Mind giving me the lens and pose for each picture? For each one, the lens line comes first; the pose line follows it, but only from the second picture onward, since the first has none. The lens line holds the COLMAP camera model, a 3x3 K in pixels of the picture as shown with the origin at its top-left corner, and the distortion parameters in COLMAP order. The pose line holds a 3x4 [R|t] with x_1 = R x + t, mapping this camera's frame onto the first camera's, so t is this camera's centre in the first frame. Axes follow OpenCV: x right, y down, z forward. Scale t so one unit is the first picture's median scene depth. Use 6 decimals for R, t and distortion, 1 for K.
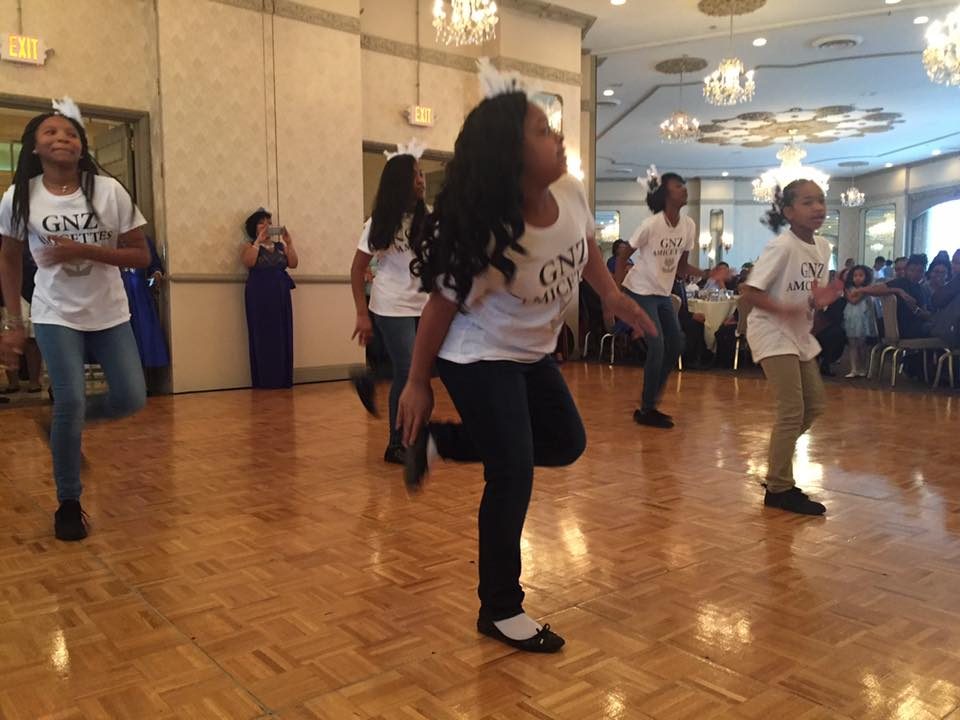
lens RADIAL K [[836.5, 0, 480.9], [0, 836.5, 357.0], [0, 0, 1]] dist [0.047113, -0.064845]
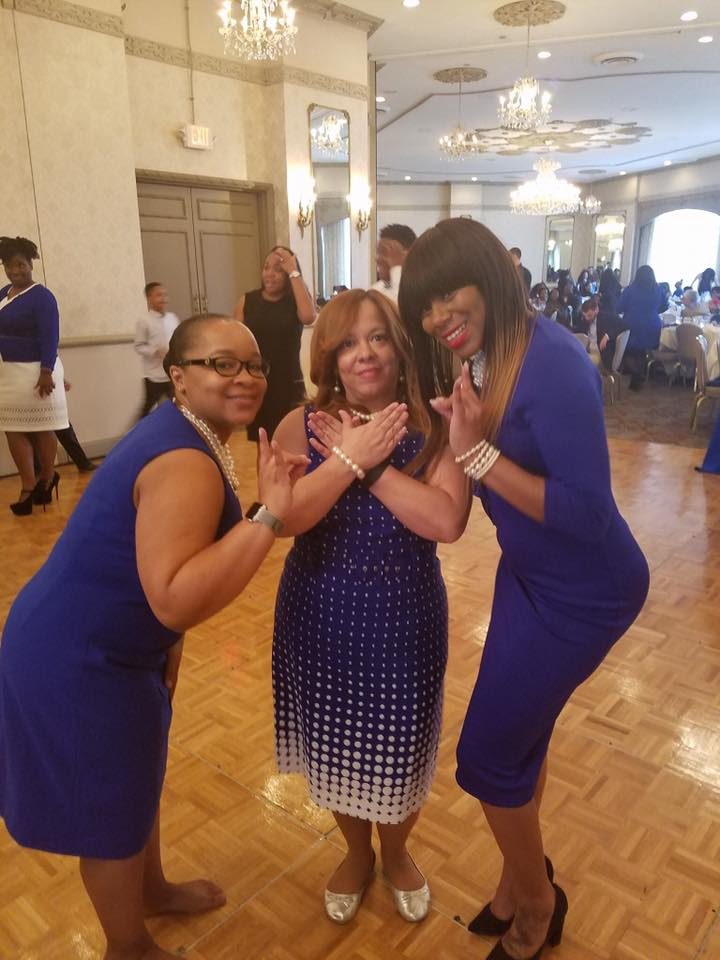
lens RADIAL K [[762.2, 0, 356.9], [0, 762.2, 488.1], [0, 0, 1]] dist [0.000684, -0.017859]
pose [[0.984743, -0.053459, 0.165599, -0.051504], [0.020143, 0.980263, 0.196669, -0.071271], [-0.172844, -0.190333, 0.966384, 0.119932]]
